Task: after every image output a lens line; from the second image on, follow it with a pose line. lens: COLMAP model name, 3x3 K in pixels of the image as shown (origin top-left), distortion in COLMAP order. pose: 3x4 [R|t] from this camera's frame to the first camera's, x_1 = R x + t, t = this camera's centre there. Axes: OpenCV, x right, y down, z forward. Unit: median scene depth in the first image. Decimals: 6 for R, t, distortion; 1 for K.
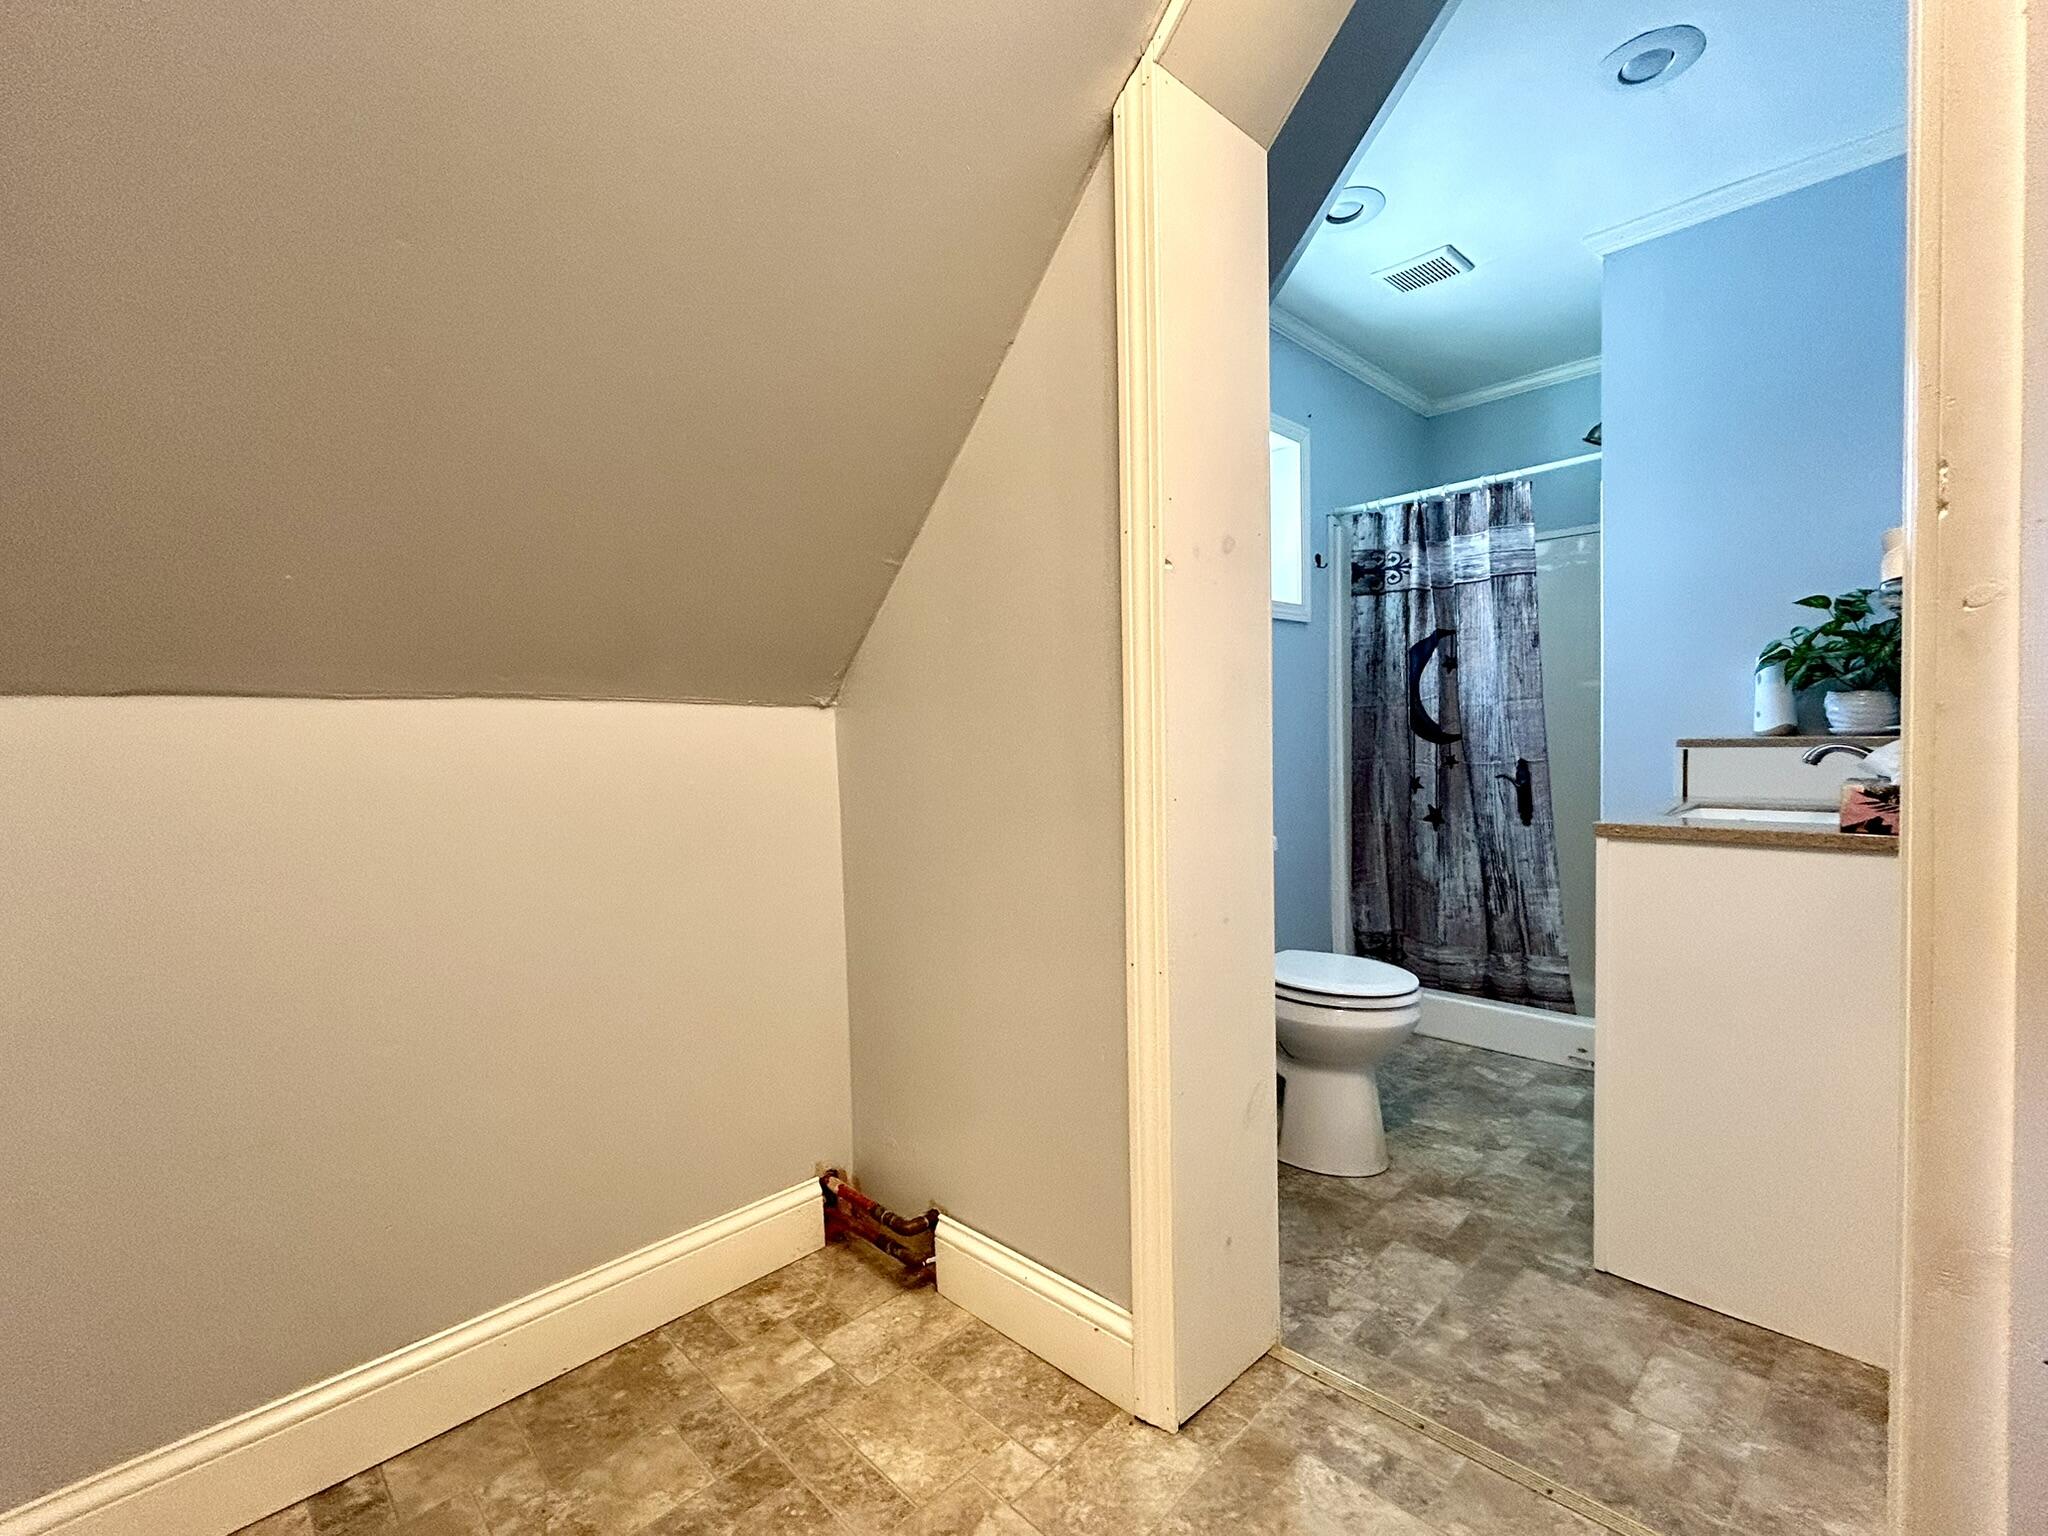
lens RADIAL K [[918.7, 0, 1014.5], [0, 918.7, 761.9], [0, 0, 1]] dist [-0.011460, 0.002431]
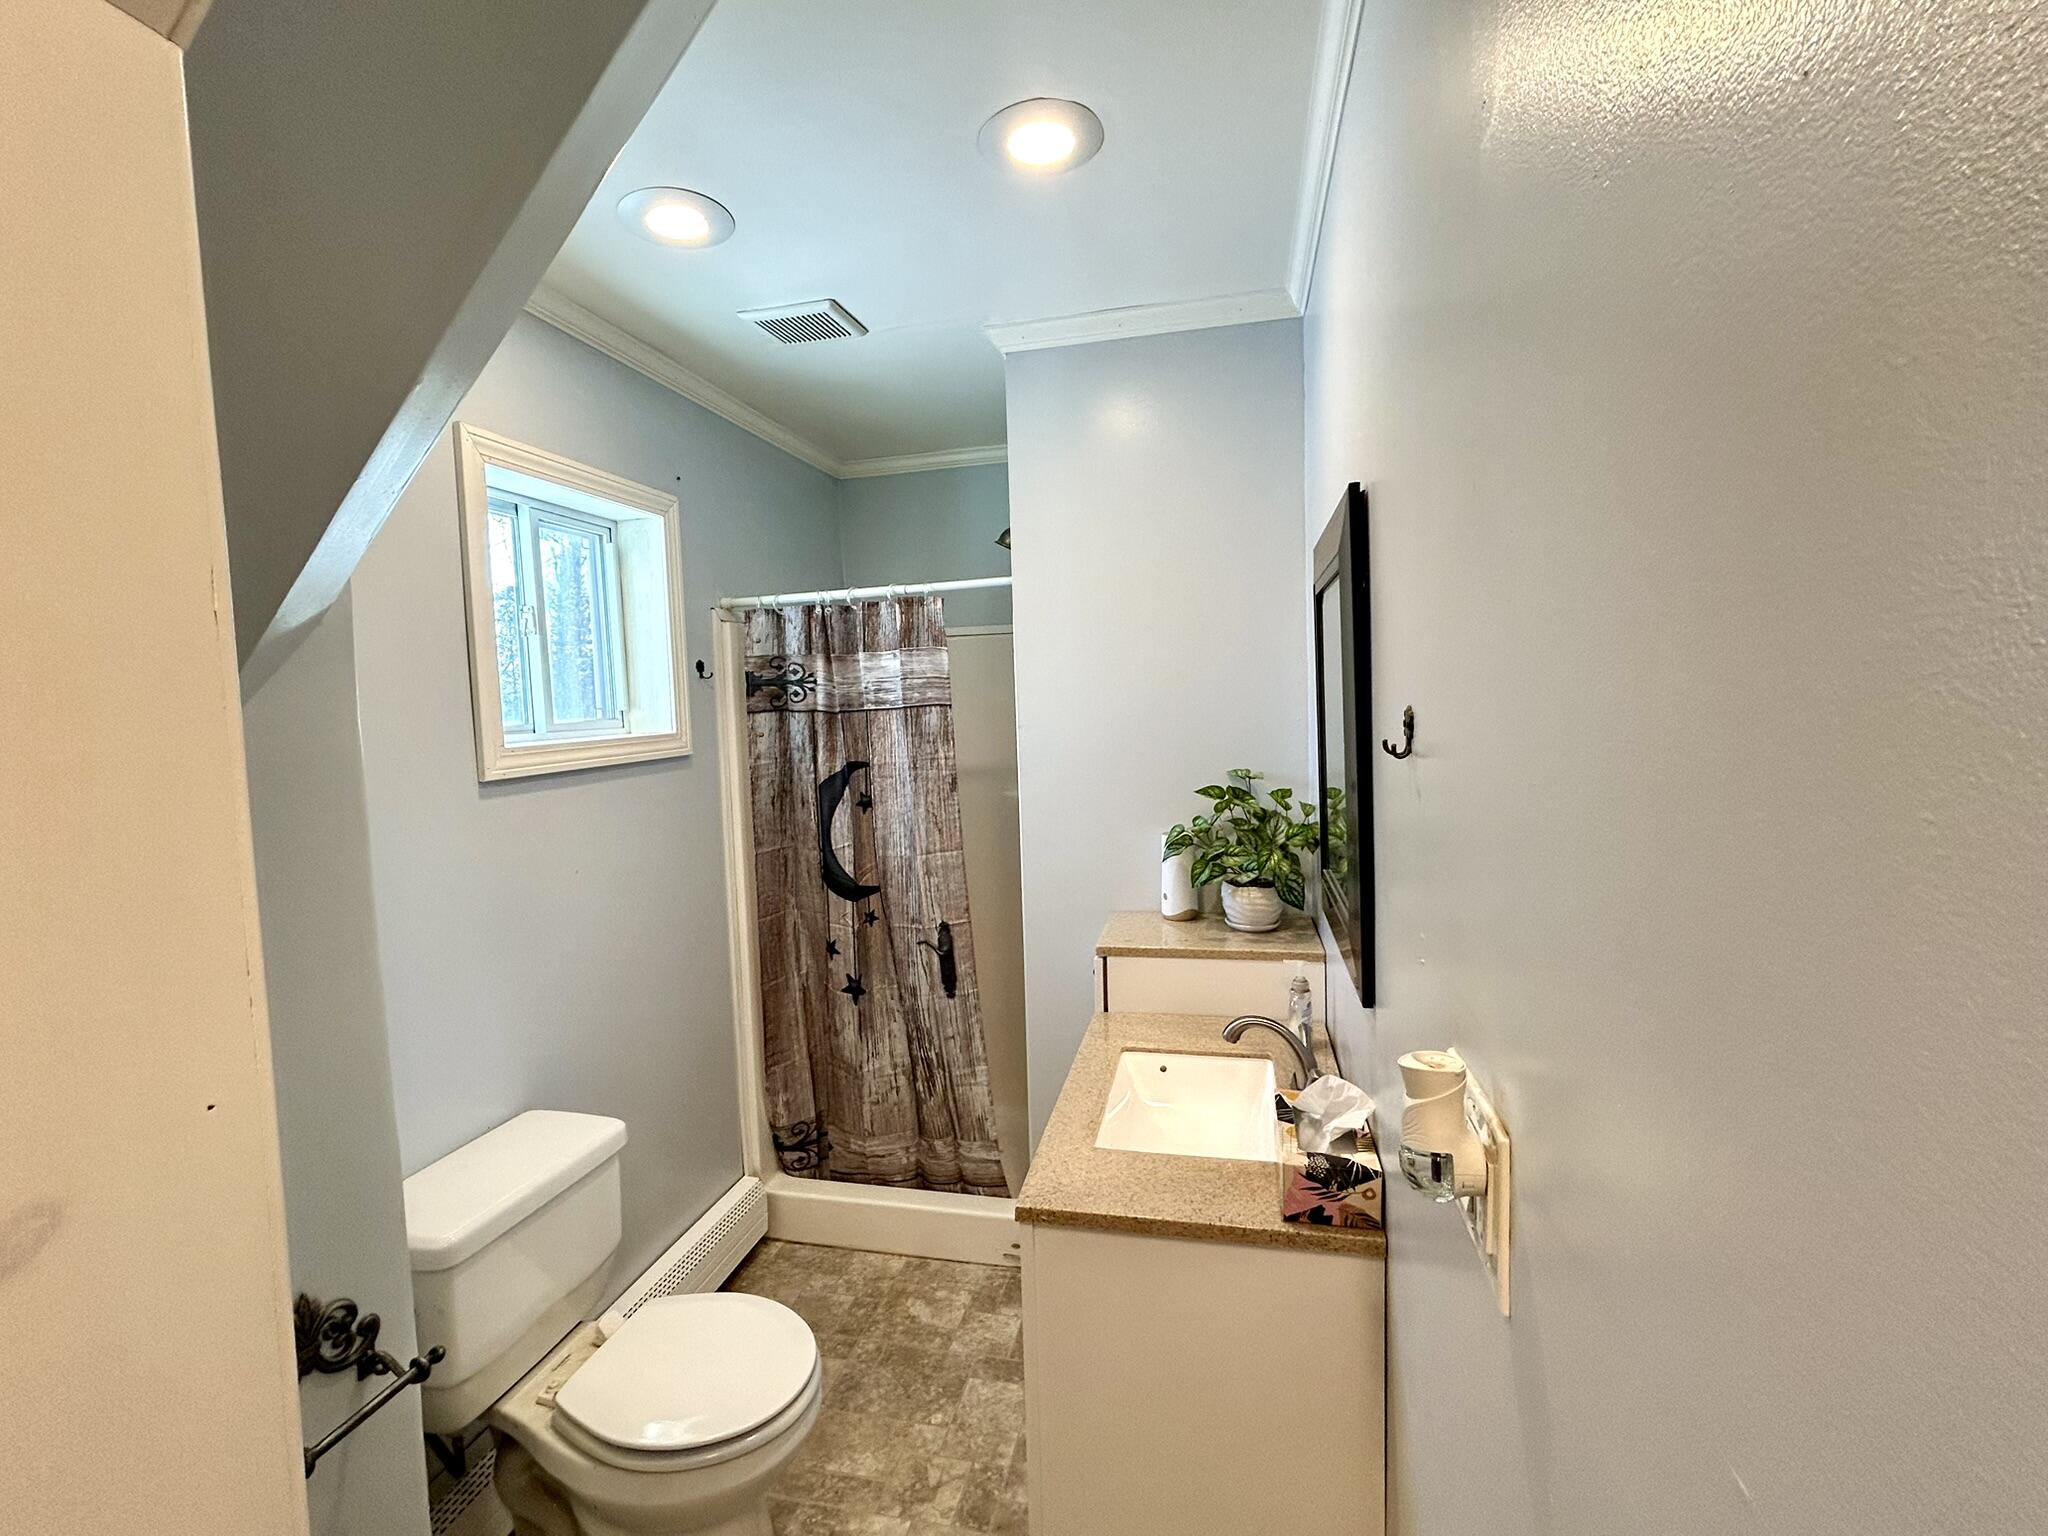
lens RADIAL K [[918.7, 0, 1017.3], [0, 918.7, 772.6], [0, 0, 1]] dist [-0.011460, 0.002431]
pose [[0.844136, -0.051660, 0.533635, 0.149228], [0.033251, 0.998475, 0.044061, -0.168731], [-0.535097, -0.019450, 0.844566, 0.222347]]
